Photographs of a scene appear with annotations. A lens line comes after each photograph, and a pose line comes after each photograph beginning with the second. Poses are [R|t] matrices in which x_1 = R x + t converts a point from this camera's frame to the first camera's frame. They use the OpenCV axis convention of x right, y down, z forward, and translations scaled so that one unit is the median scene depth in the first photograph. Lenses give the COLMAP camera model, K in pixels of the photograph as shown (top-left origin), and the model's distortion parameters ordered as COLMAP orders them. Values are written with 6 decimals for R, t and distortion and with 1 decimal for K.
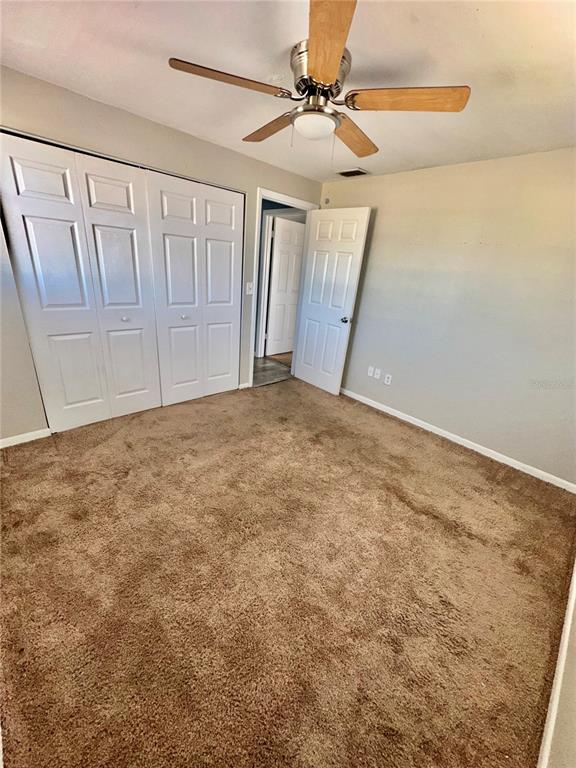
lens RADIAL K [[304.3, 0, 288.9], [0, 304.3, 384.0], [0, 0, 1]] dist [-0.001576, -0.000144]
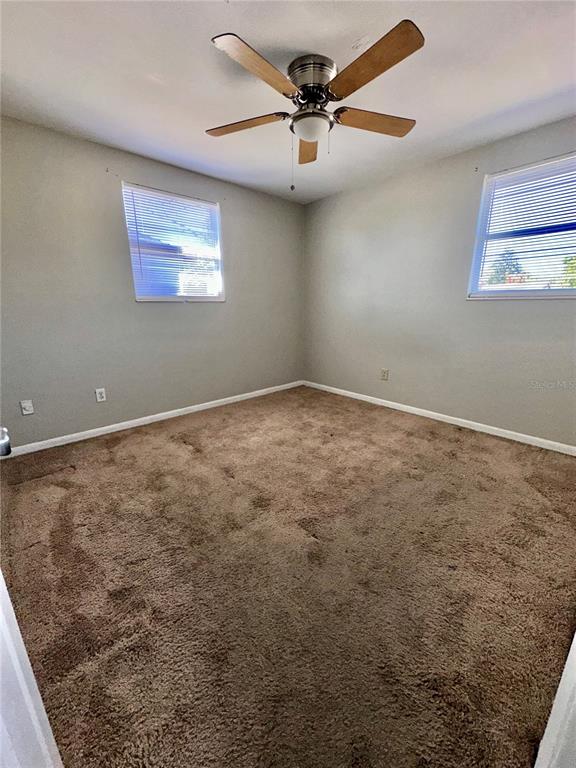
lens RADIAL K [[304.3, 0, 288.9], [0, 304.3, 384.0], [0, 0, 1]] dist [-0.001576, -0.000144]
pose [[-0.996974, -0.077072, -0.010121, 0.043255], [-0.067781, 0.798194, 0.598576, -0.343859], [-0.038055, 0.597450, -0.801002, 1.136782]]
